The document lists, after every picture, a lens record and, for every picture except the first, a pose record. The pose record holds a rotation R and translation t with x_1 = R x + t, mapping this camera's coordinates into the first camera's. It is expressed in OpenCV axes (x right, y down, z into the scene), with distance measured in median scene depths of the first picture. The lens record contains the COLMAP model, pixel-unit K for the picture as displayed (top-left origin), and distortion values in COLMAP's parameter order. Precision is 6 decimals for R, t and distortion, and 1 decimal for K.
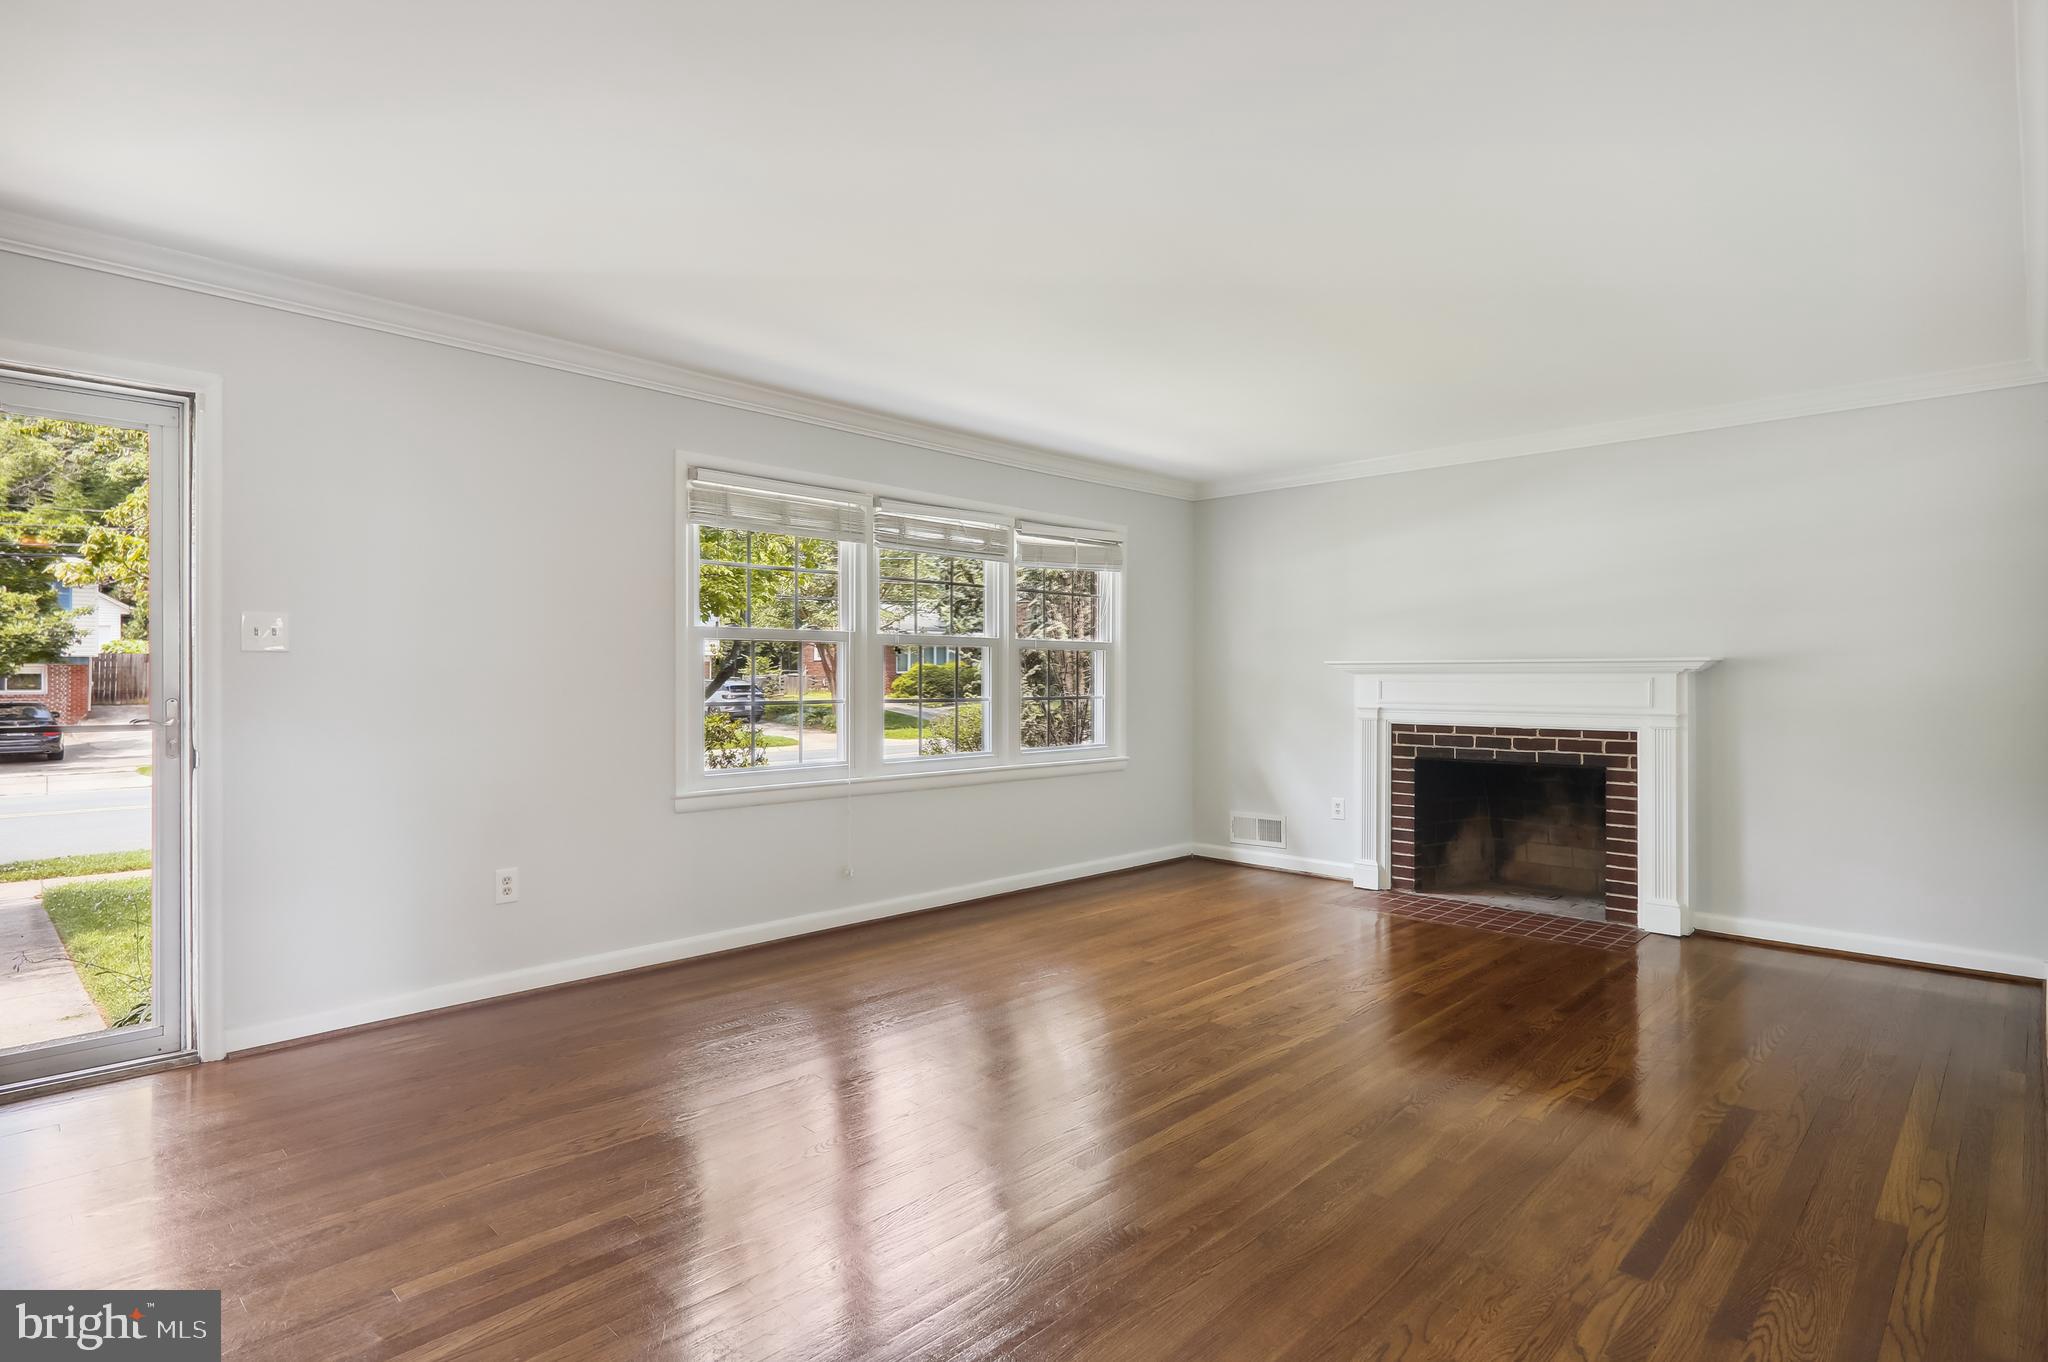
lens RADIAL K [[1019.9, 0, 1009.6], [0, 1019.9, 680.9], [0, 0, 1]] dist [-0.004293, -0.000660]
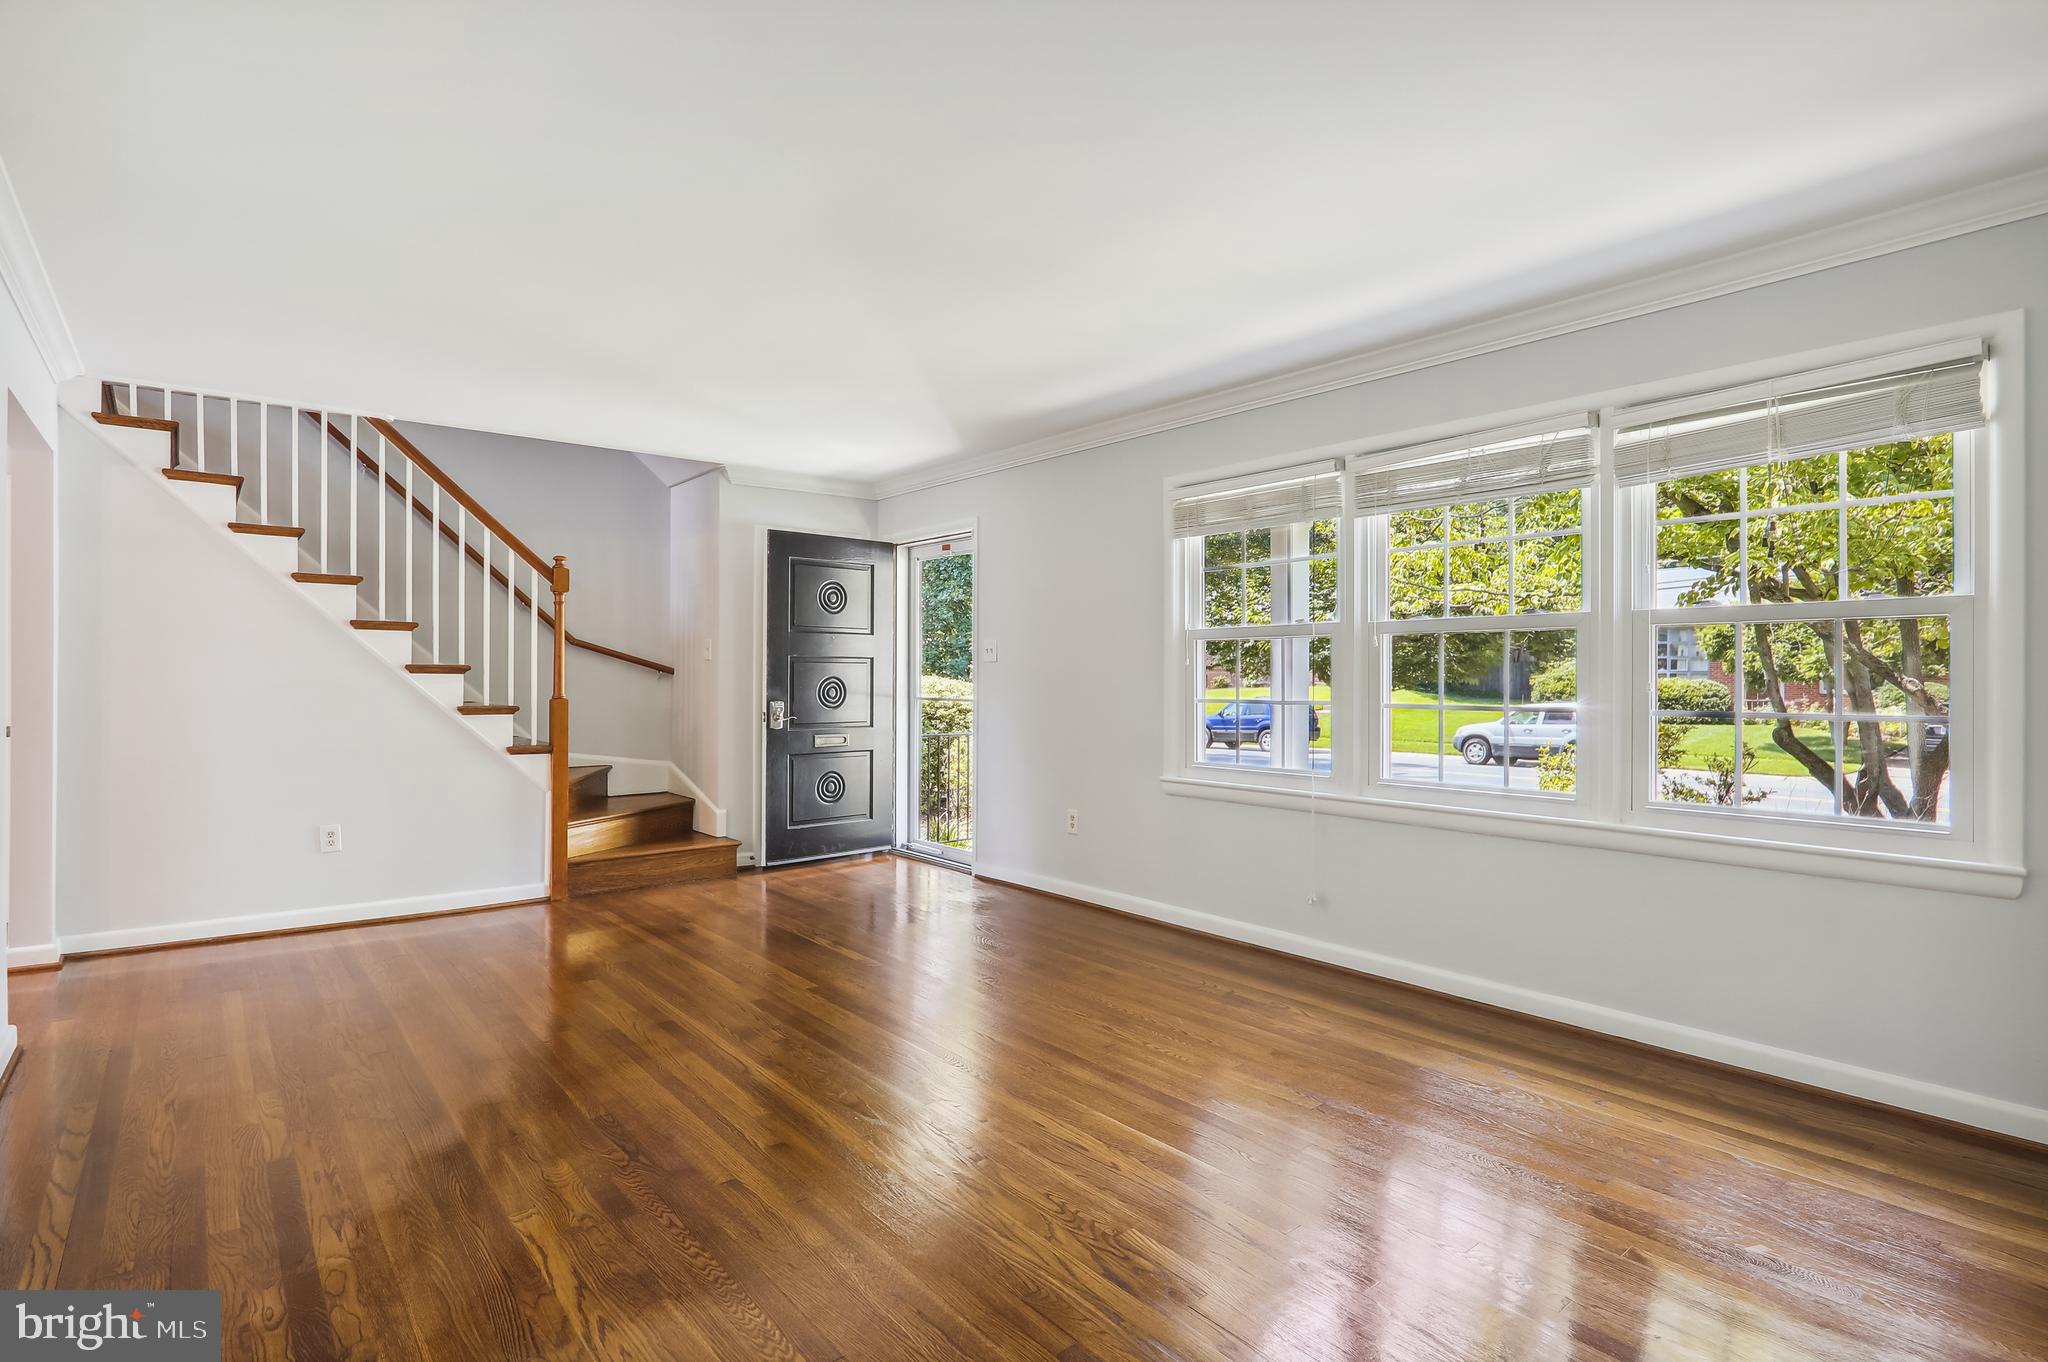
lens RADIAL K [[1008.6, 0, 1019.5], [0, 1008.6, 672.2], [0, 0, 1]] dist [-0.001413, -0.000281]
pose [[-0.090542, -0.001419, -0.995892, 0.788946], [-0.002437, 0.999996, -0.001204, -0.005843], [0.995890, 0.002318, -0.090545, 0.902497]]
